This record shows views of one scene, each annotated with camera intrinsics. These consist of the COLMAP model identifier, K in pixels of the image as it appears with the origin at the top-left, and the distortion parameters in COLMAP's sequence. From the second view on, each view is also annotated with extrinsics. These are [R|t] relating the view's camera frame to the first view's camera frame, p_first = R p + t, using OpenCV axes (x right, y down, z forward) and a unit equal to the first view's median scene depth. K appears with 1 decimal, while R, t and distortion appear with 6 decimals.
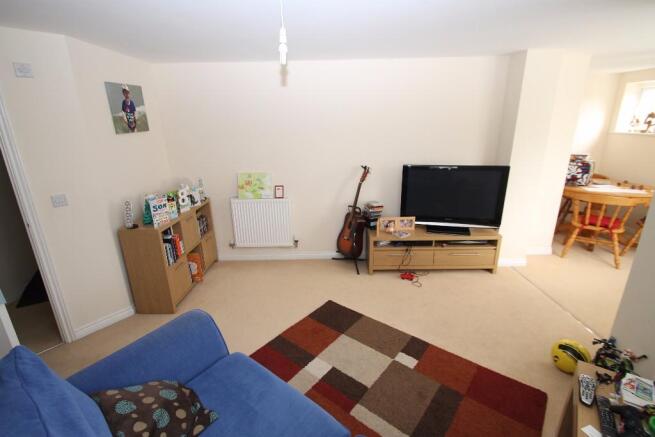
lens RADIAL K [[309.4, 0, 327.5], [0, 309.4, 218.5], [0, 0, 1]] dist [-0.003822, -0.000541]
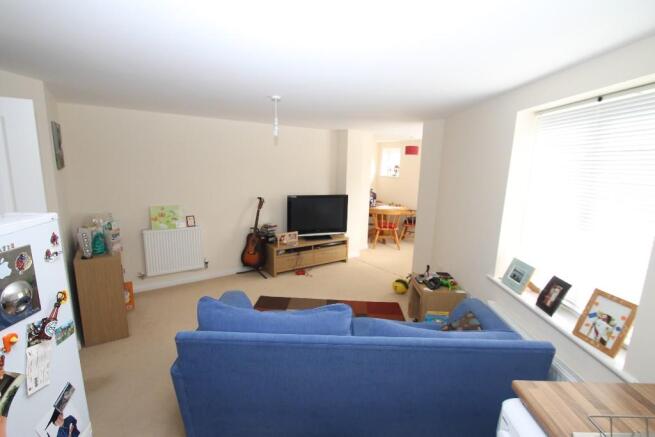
lens RADIAL K [[309.4, 0, 327.5], [0, 309.4, 218.5], [0, 0, 1]] dist [-0.003822, -0.000541]
pose [[0.809233, -0.063280, 0.584070, -0.427618], [0.136245, 0.987292, -0.081801, 0.070307], [-0.571471, 0.145773, 0.807571, -0.235993]]
